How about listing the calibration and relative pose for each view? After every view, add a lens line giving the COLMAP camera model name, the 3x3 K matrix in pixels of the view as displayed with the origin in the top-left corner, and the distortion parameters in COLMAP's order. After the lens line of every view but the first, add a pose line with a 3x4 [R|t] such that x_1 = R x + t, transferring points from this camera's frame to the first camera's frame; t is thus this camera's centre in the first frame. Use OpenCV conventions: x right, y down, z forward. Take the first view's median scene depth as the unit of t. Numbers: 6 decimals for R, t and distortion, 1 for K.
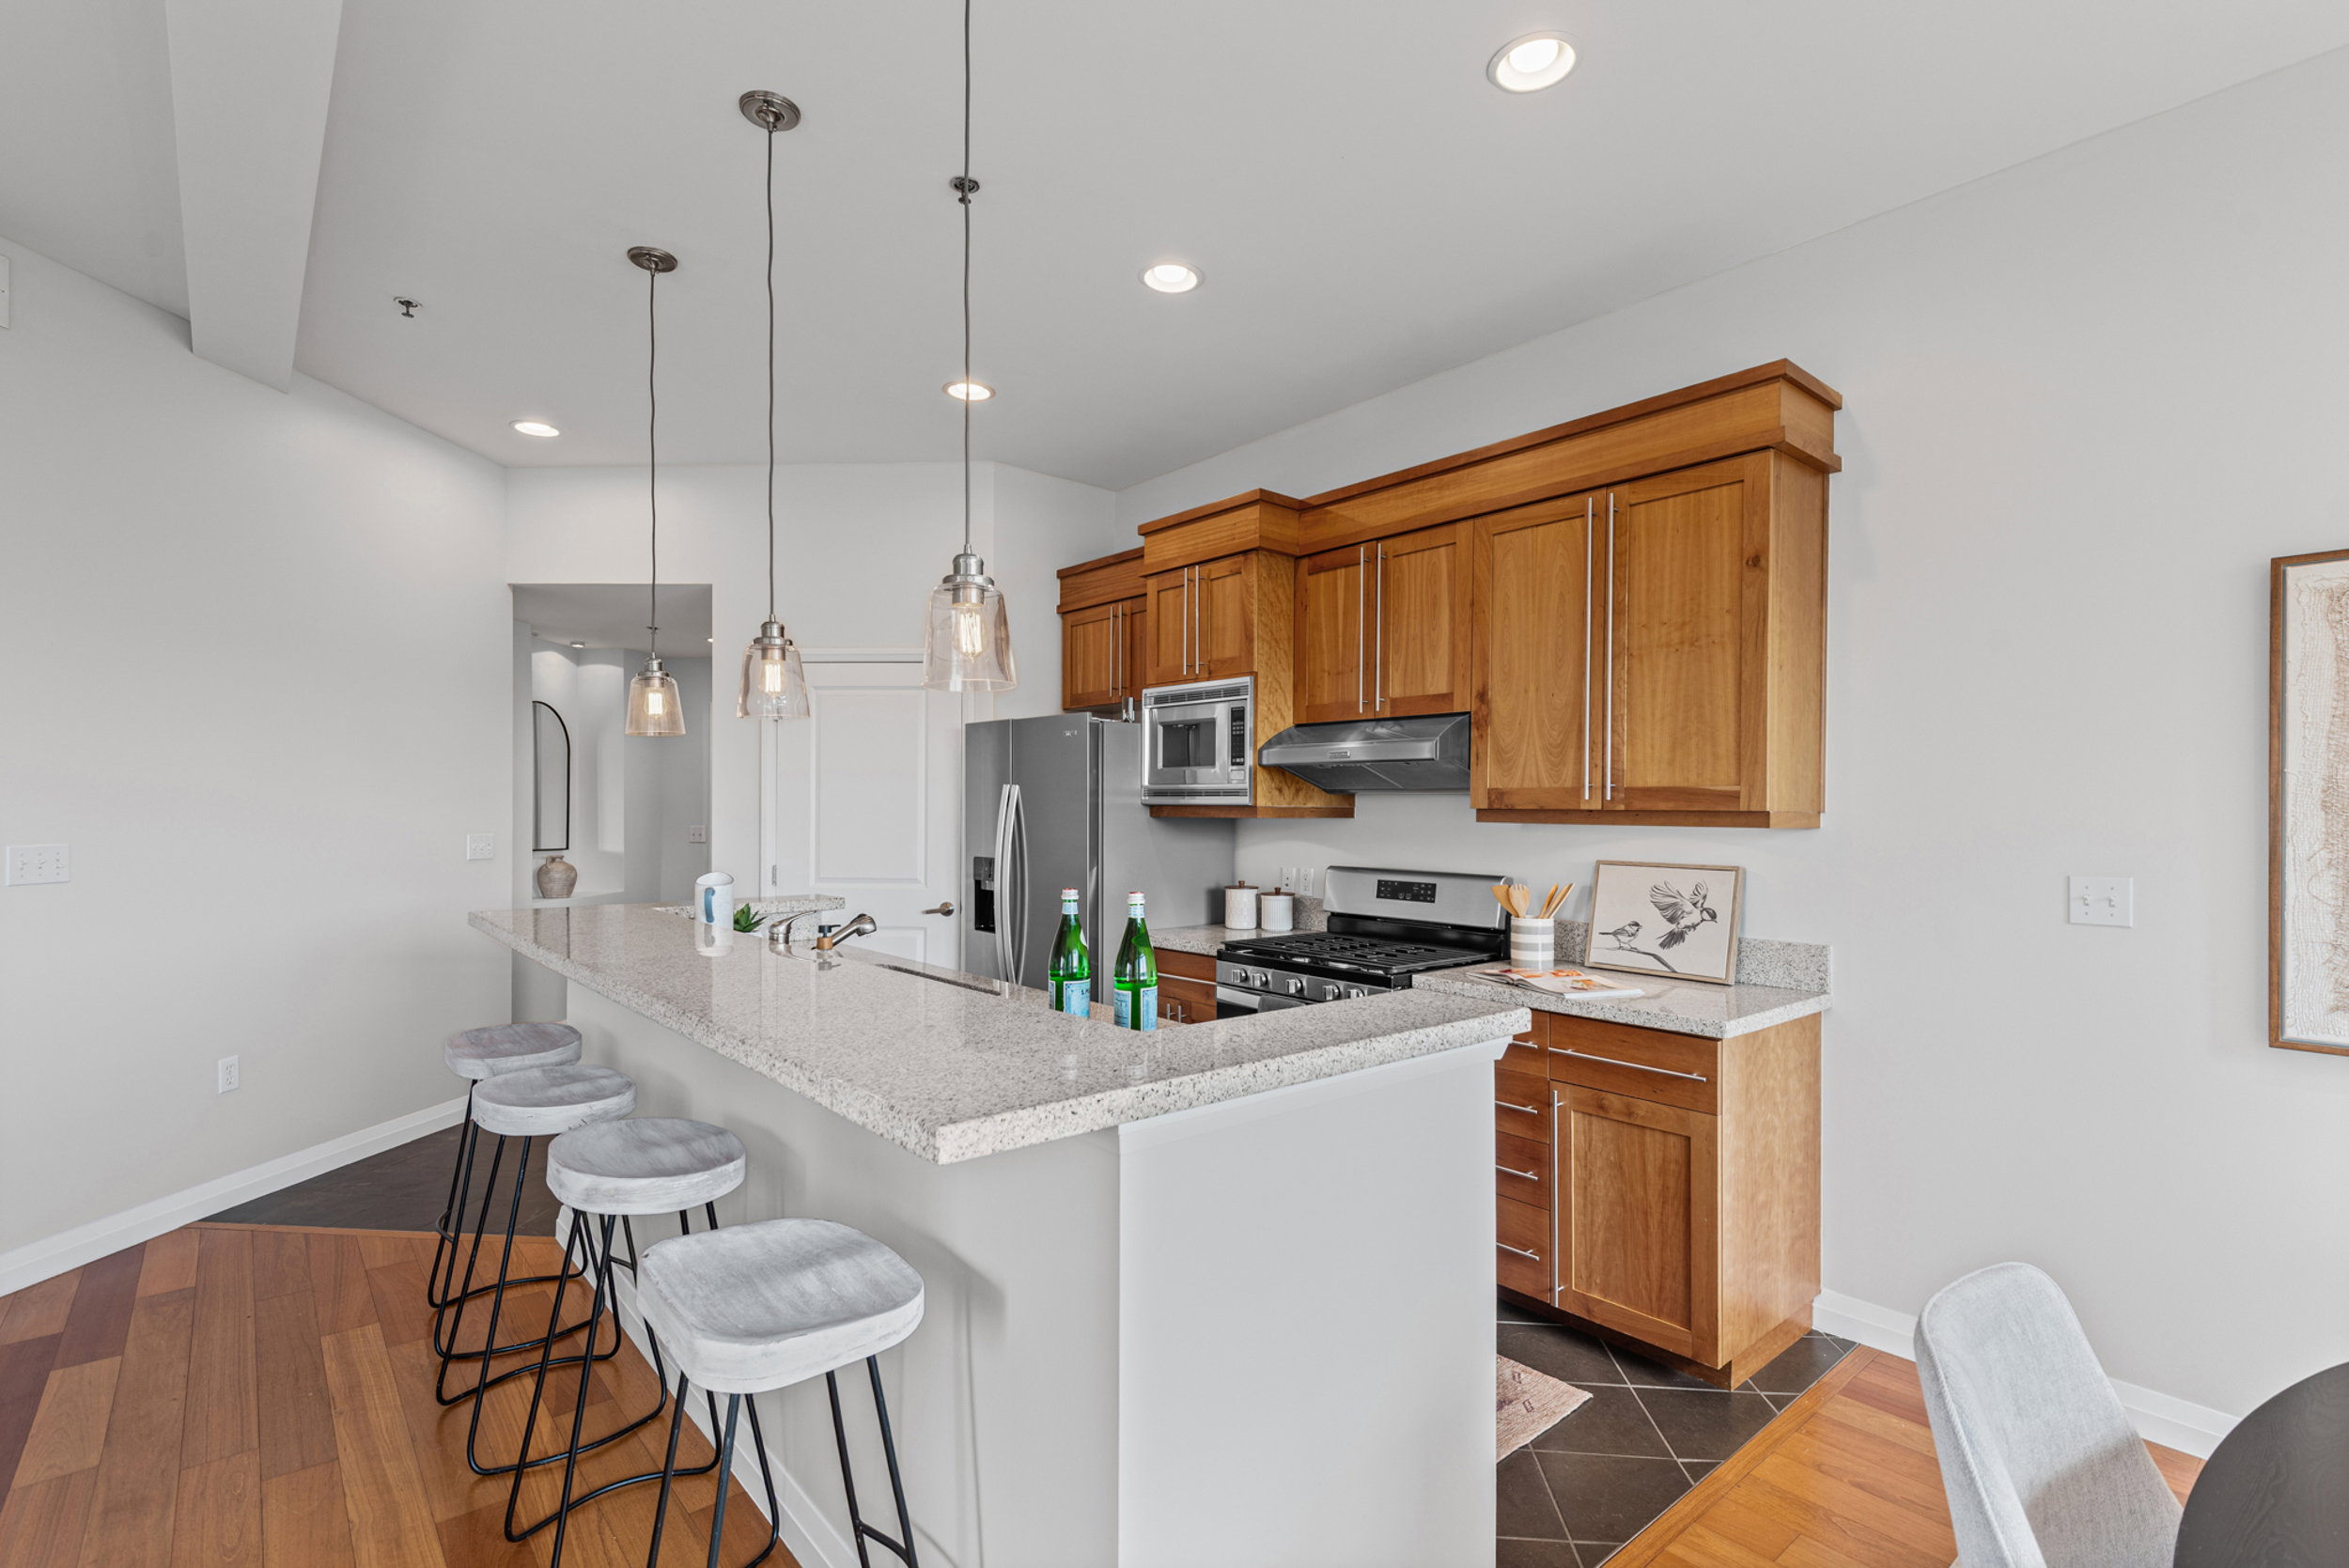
lens RADIAL K [[1102.7, 0, 1182.1], [0, 1102.7, 795.3], [0, 0, 1]] dist [-0.000626, 0.000287]
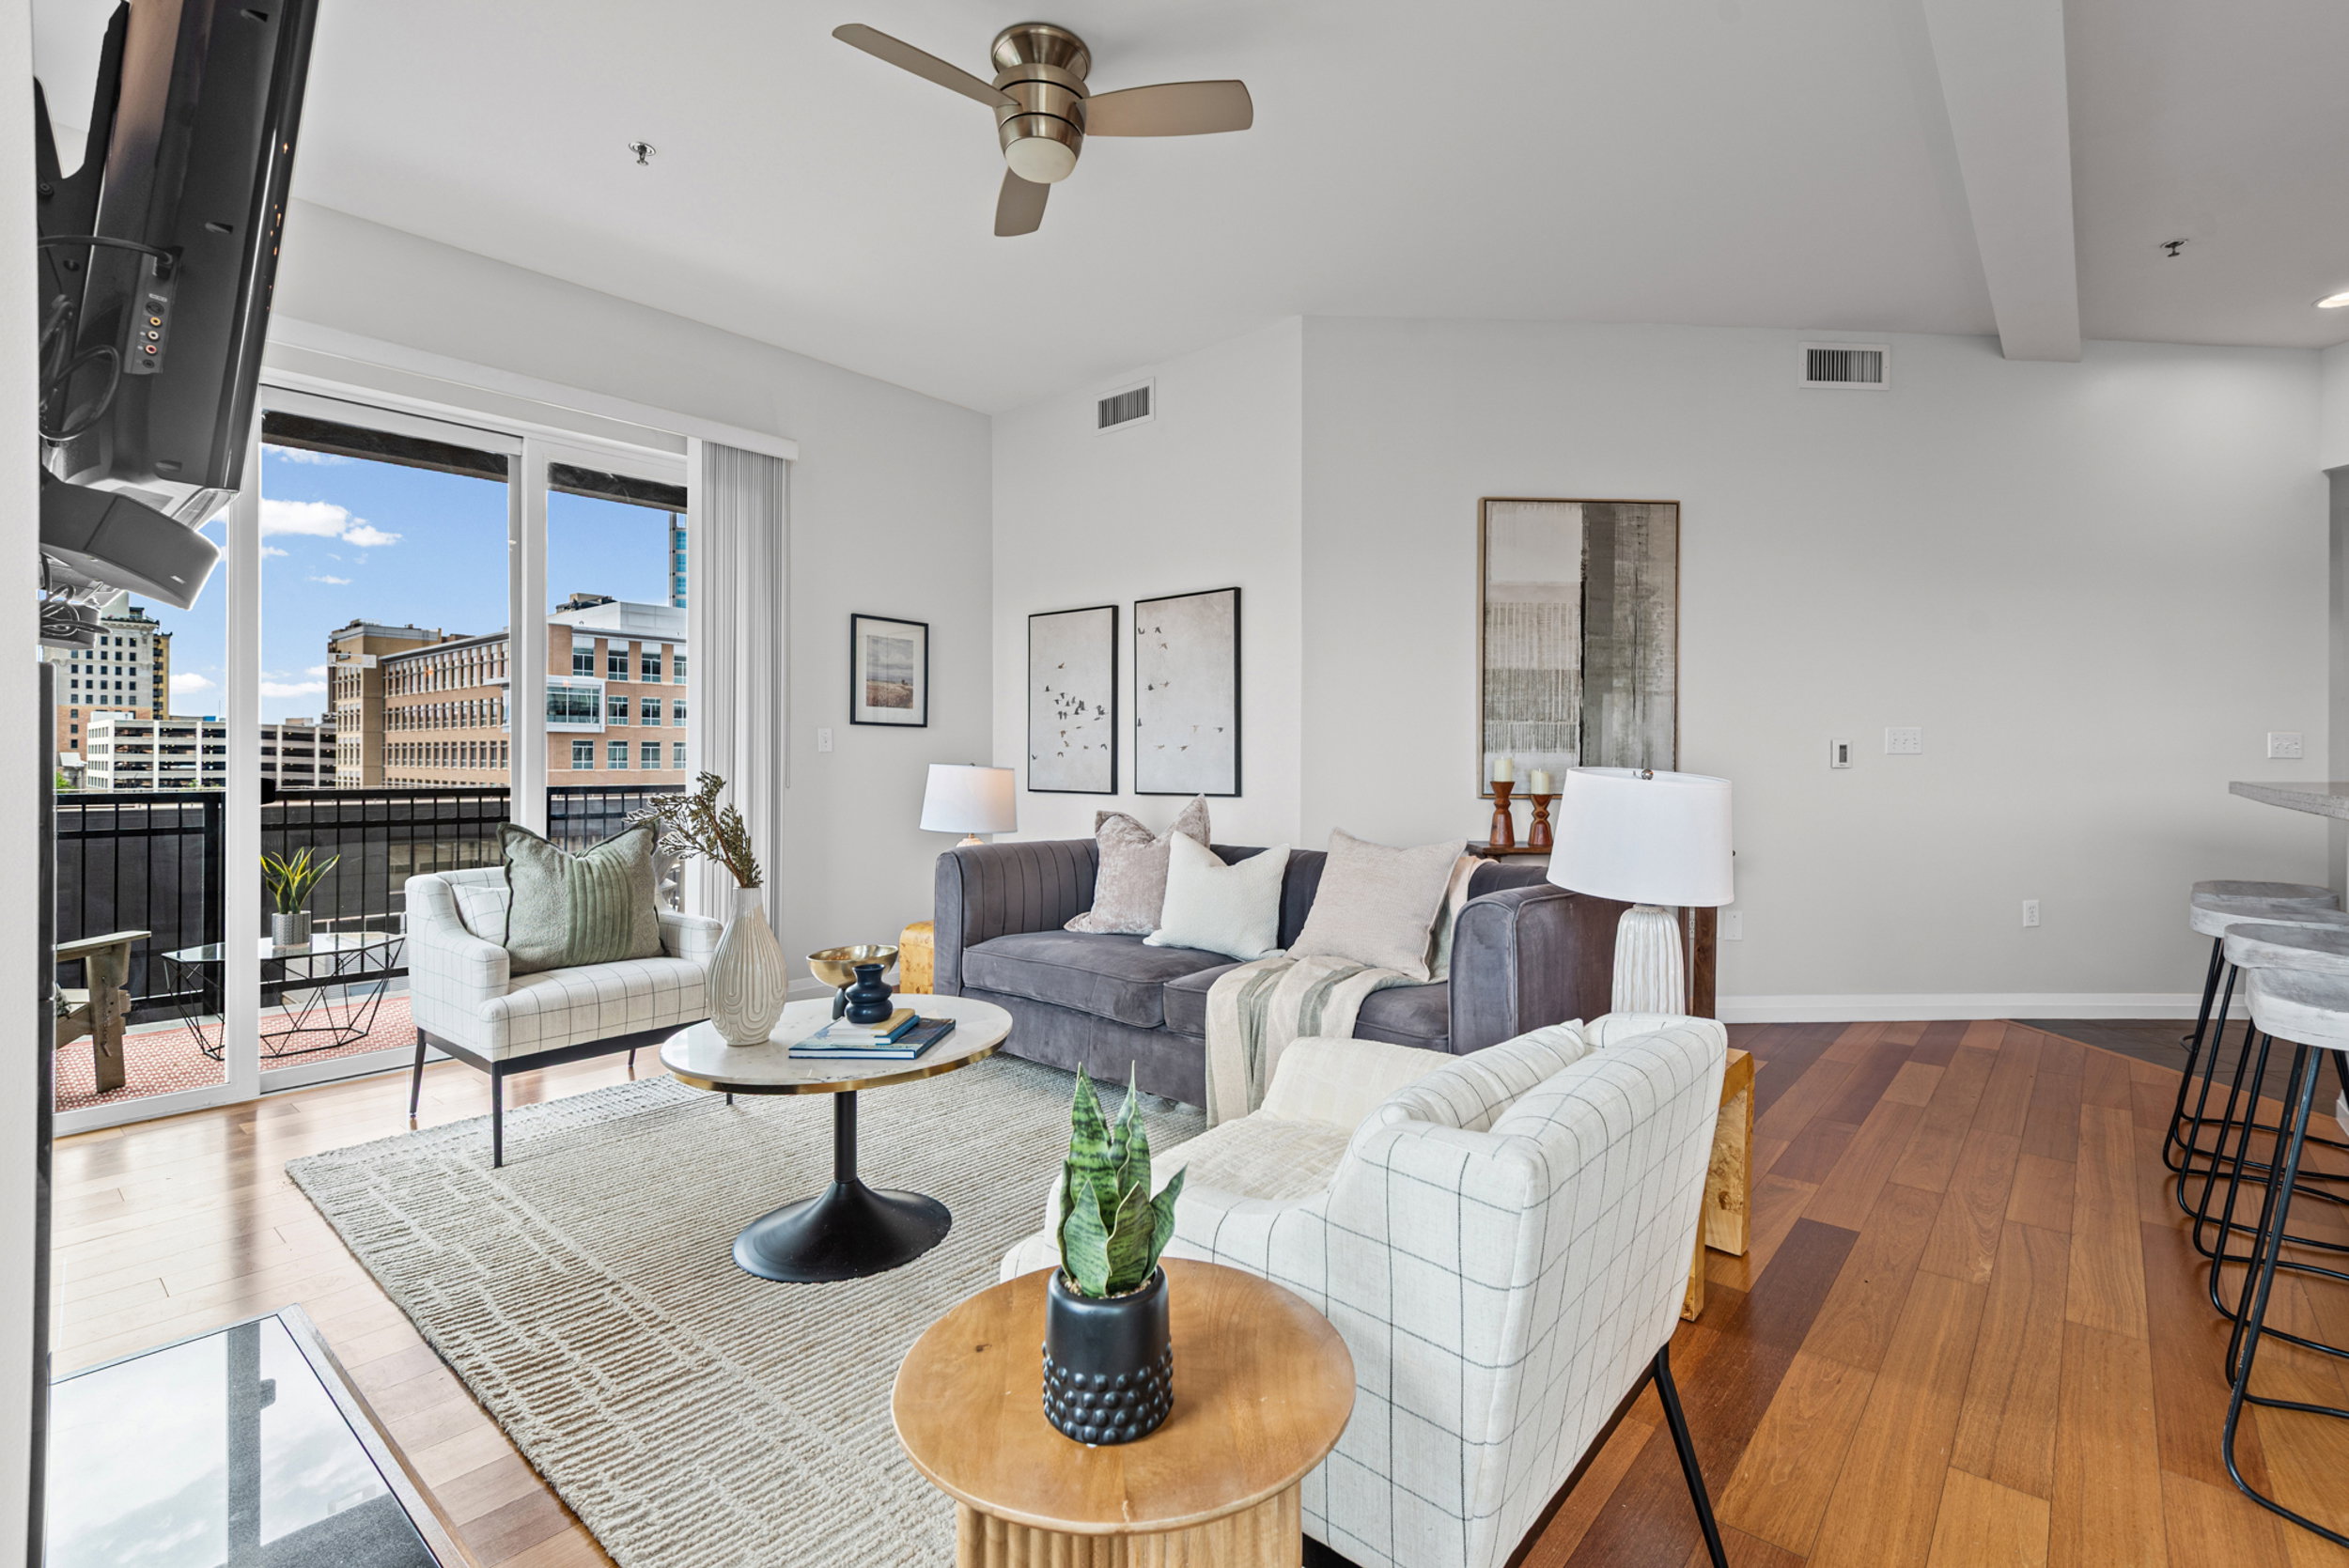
lens RADIAL K [[1087.8, 0, 1174.5], [0, 1087.8, 784.0], [0, 0, 1]] dist [-0.000043, -0.000071]
pose [[0.151092, 0.015753, -0.988394, 0.256184], [0.009039, 0.999809, 0.017316, 0.079820], [0.988478, -0.011550, 0.150921, -0.190976]]
